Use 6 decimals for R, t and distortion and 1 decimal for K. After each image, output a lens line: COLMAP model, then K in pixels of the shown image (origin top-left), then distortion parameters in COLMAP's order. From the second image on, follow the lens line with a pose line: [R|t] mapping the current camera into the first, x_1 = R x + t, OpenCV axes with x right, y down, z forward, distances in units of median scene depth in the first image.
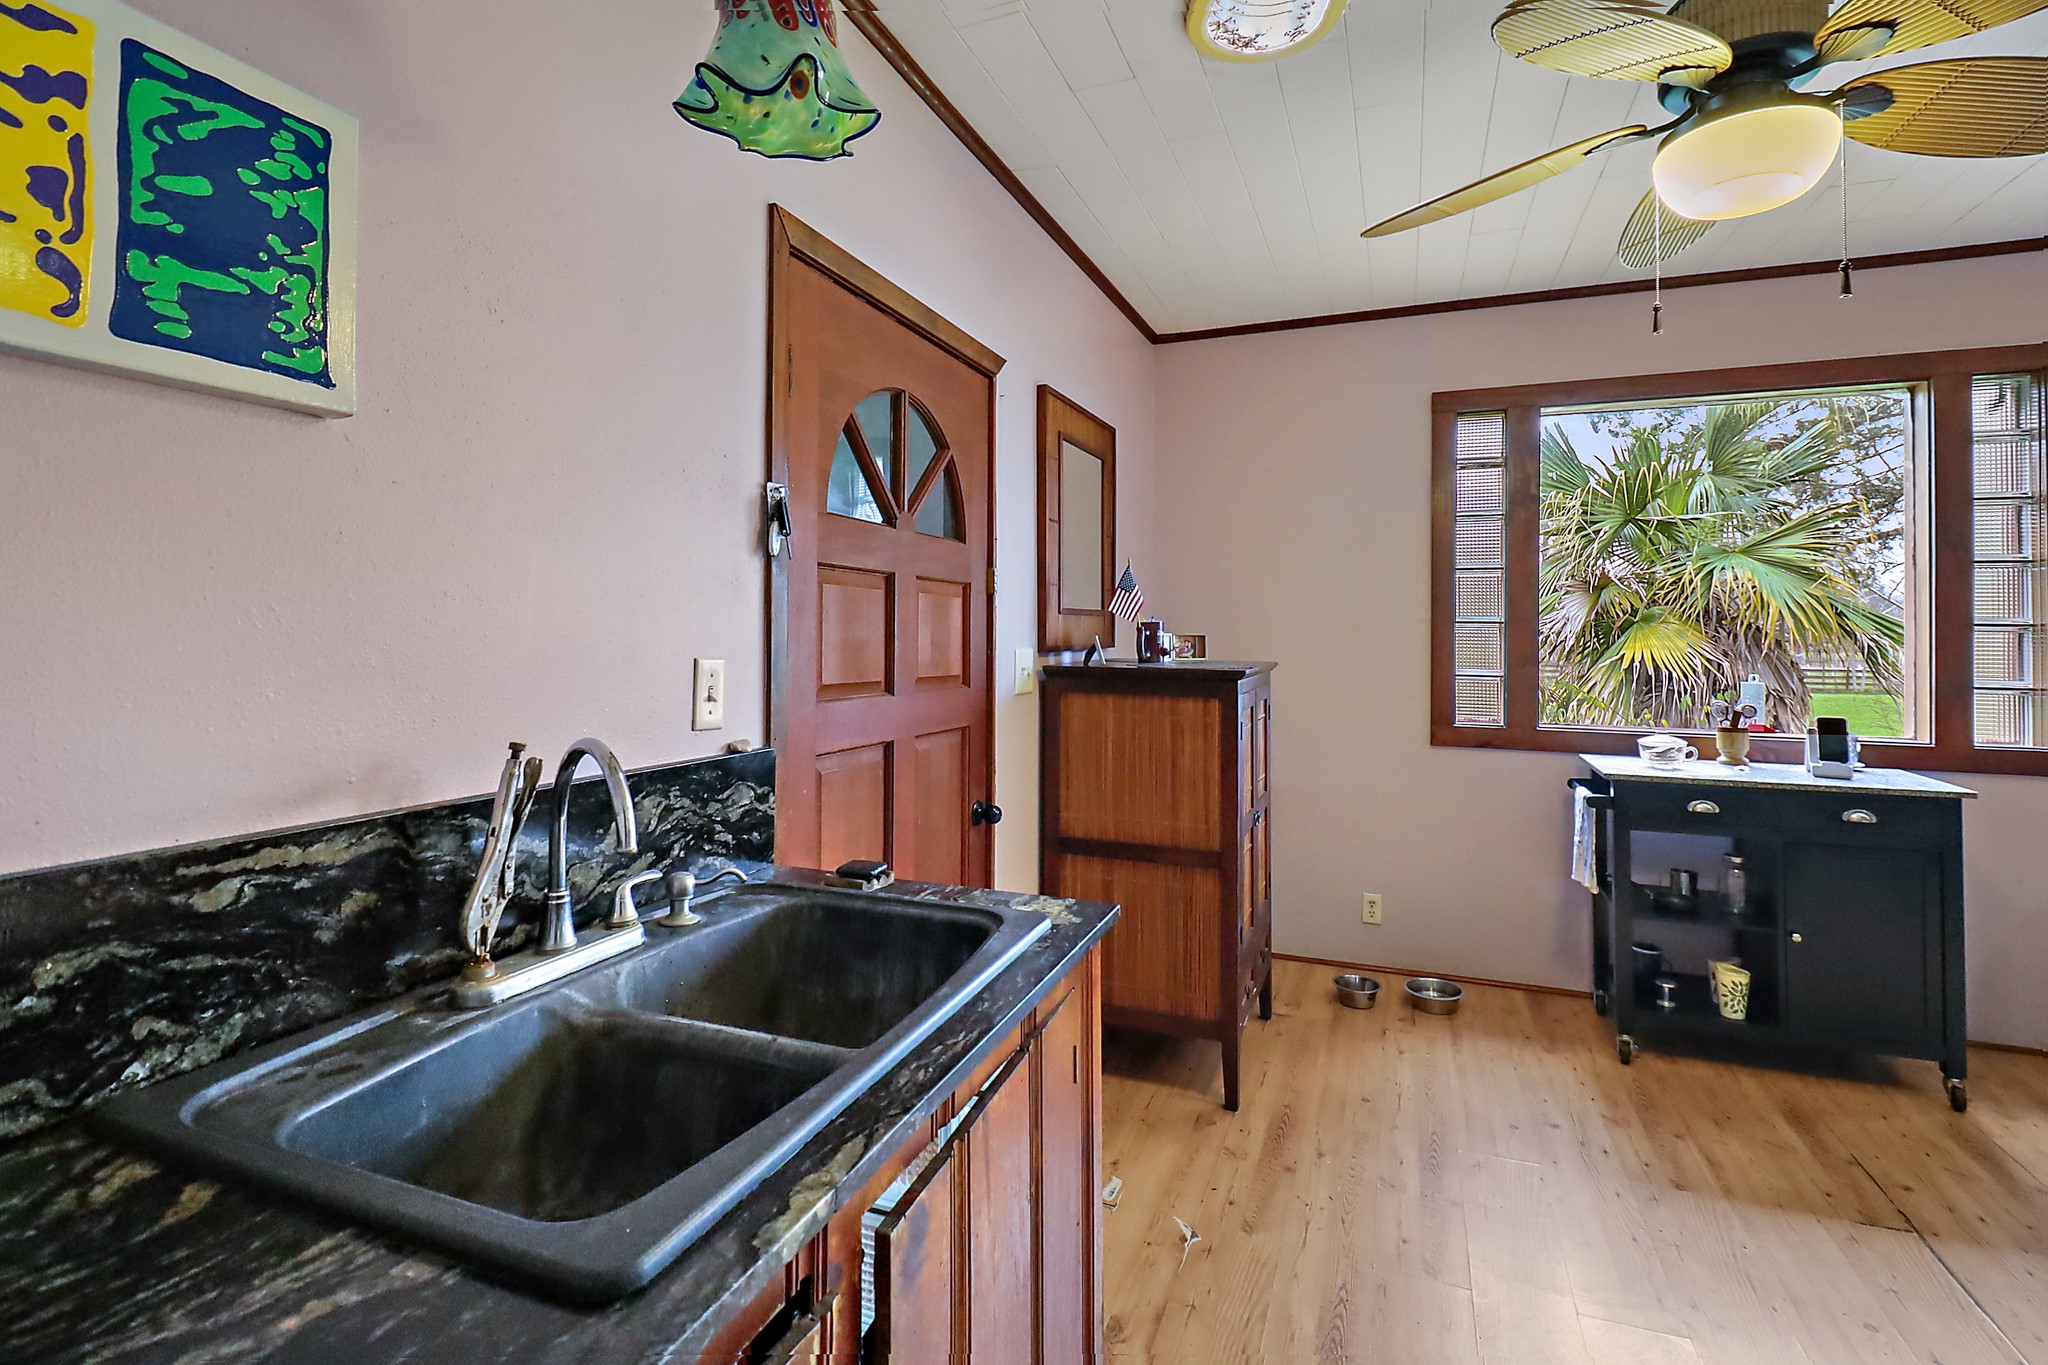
lens RADIAL K [[958.4, 0, 1026.1], [0, 958.4, 626.0], [0, 0, 1]] dist [0.012580, -0.011090]
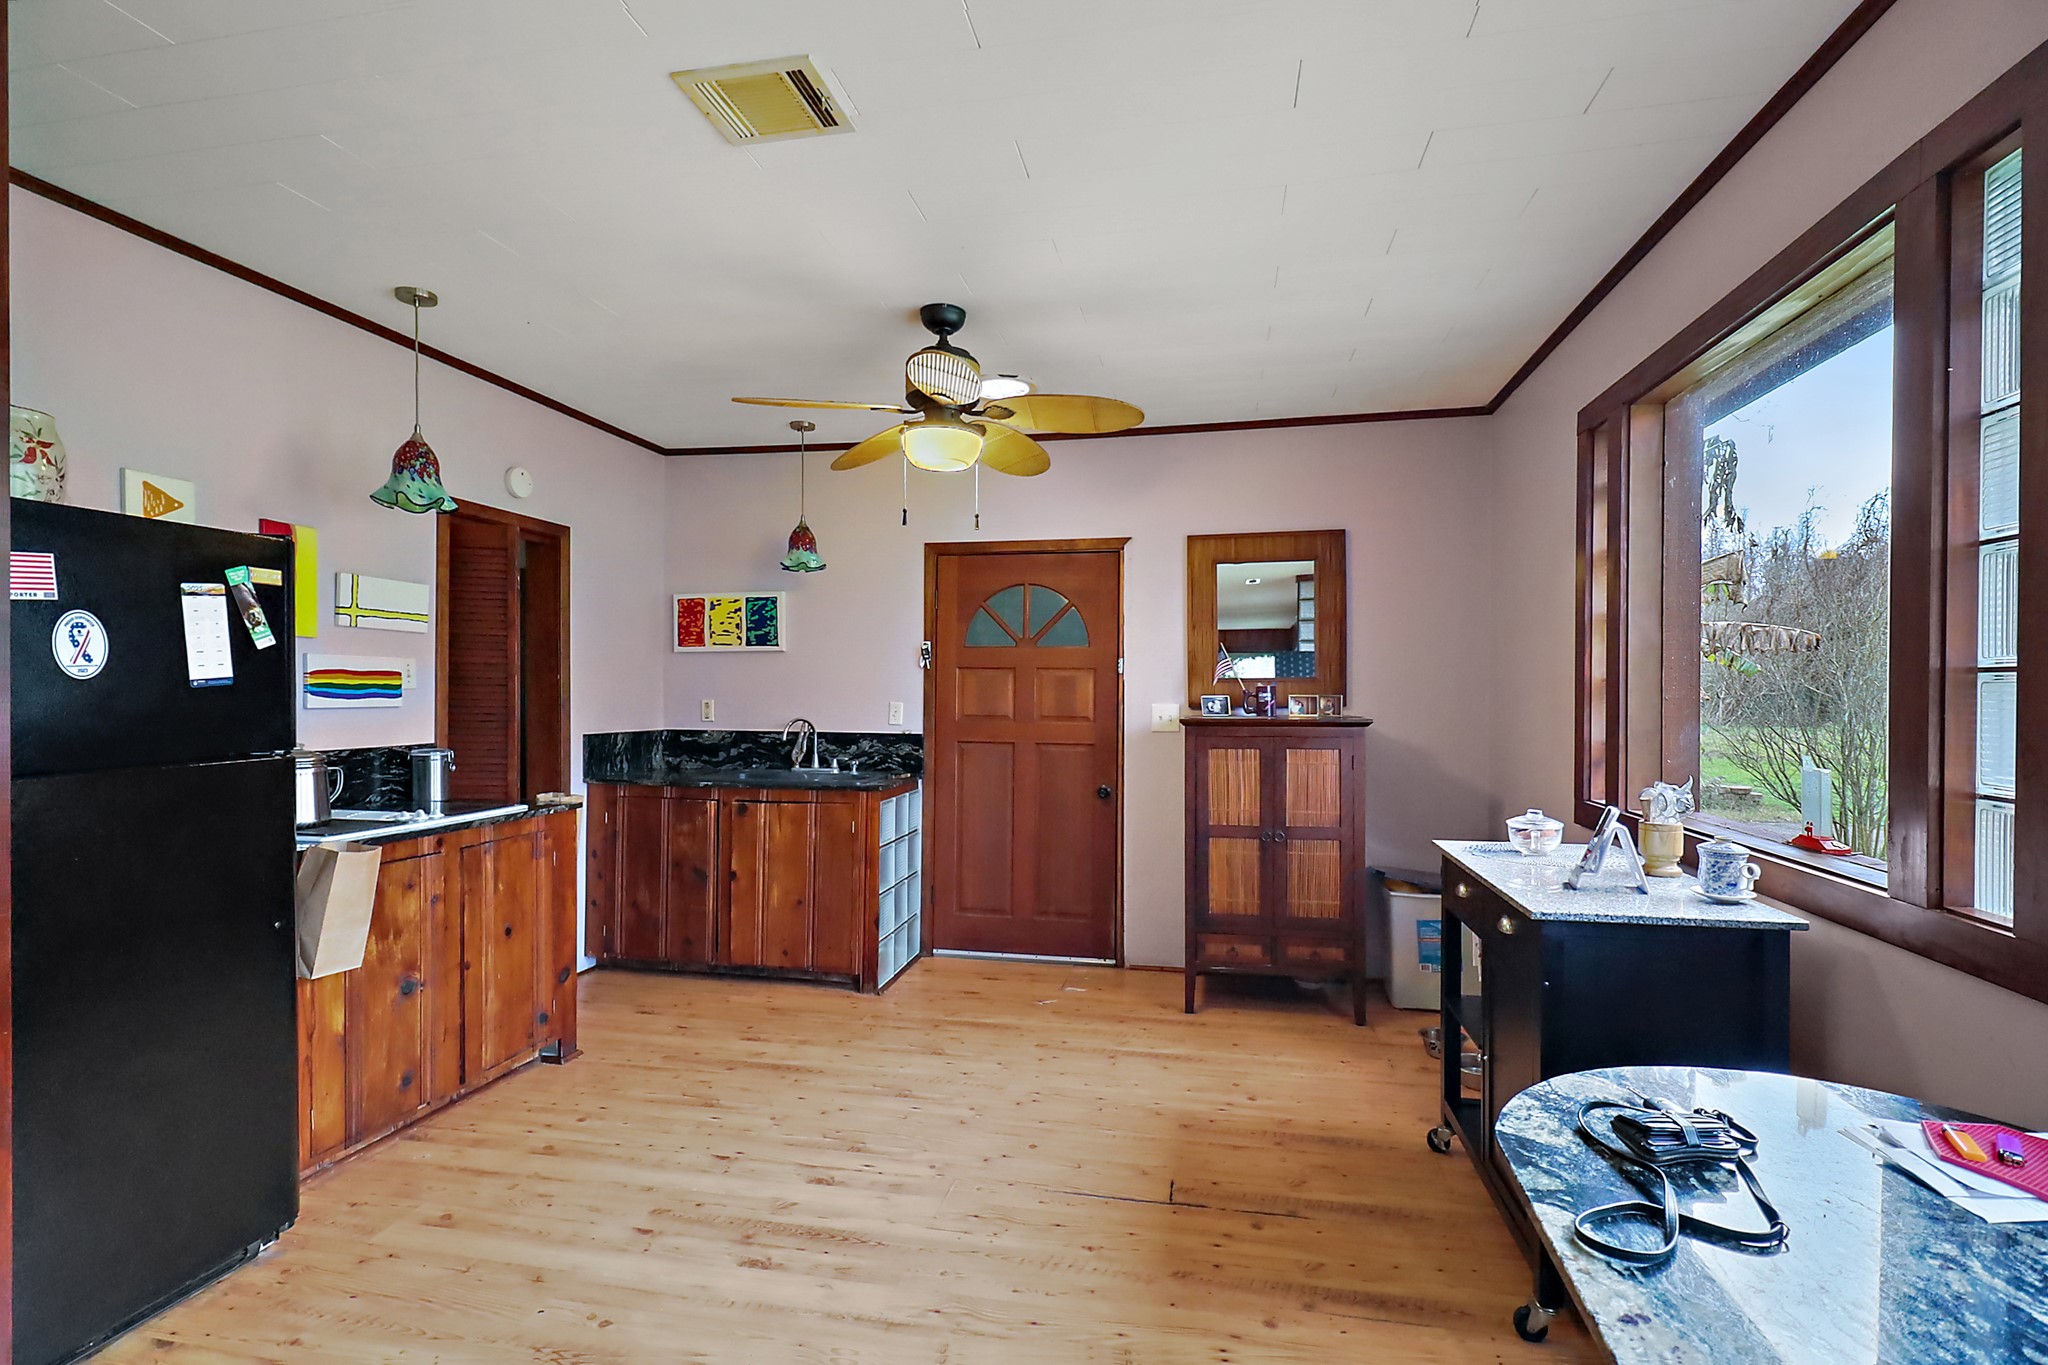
lens RADIAL K [[898.0, 0, 1042.9], [0, 898.0, 703.4], [0, 0, 1]] dist [0.020685, -0.012046]
pose [[0.195554, 0.009120, -0.980650, 4.336449], [0.006088, 0.999926, 0.010513, 0.016167], [0.980674, -0.008026, 0.195485, 1.464890]]
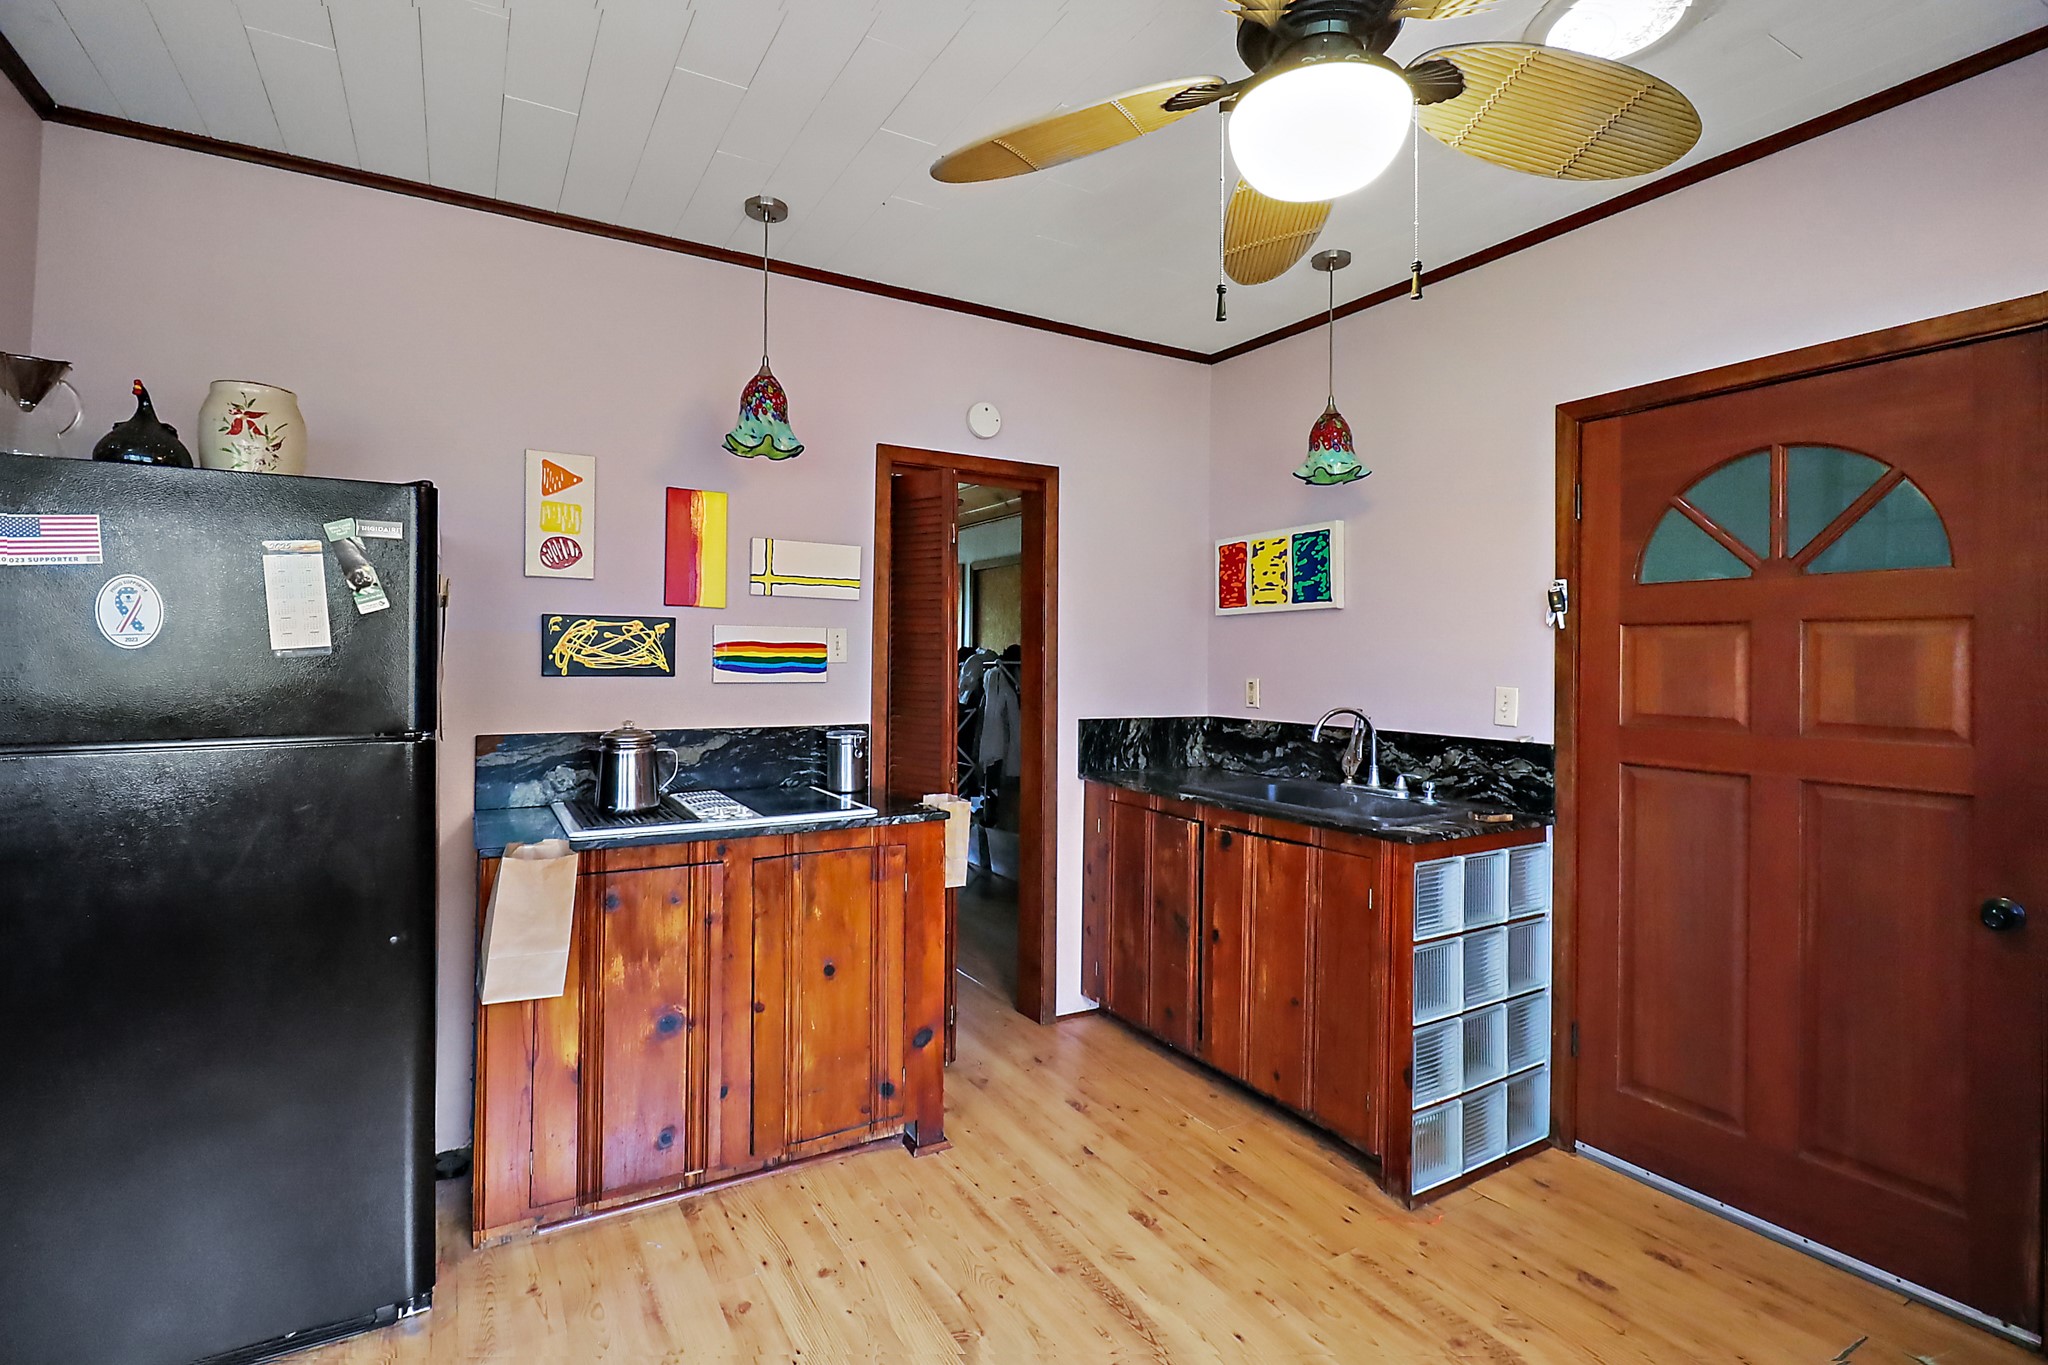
lens RADIAL K [[947.7, 0, 1032.9], [0, 947.7, 647.2], [0, 0, 1]] dist [0.011081, -0.016033]
pose [[-0.600981, -0.022398, -0.798949, 2.725610], [-0.002940, 0.999662, -0.025813, 0.012321], [0.799258, -0.013164, -0.600844, 2.236064]]
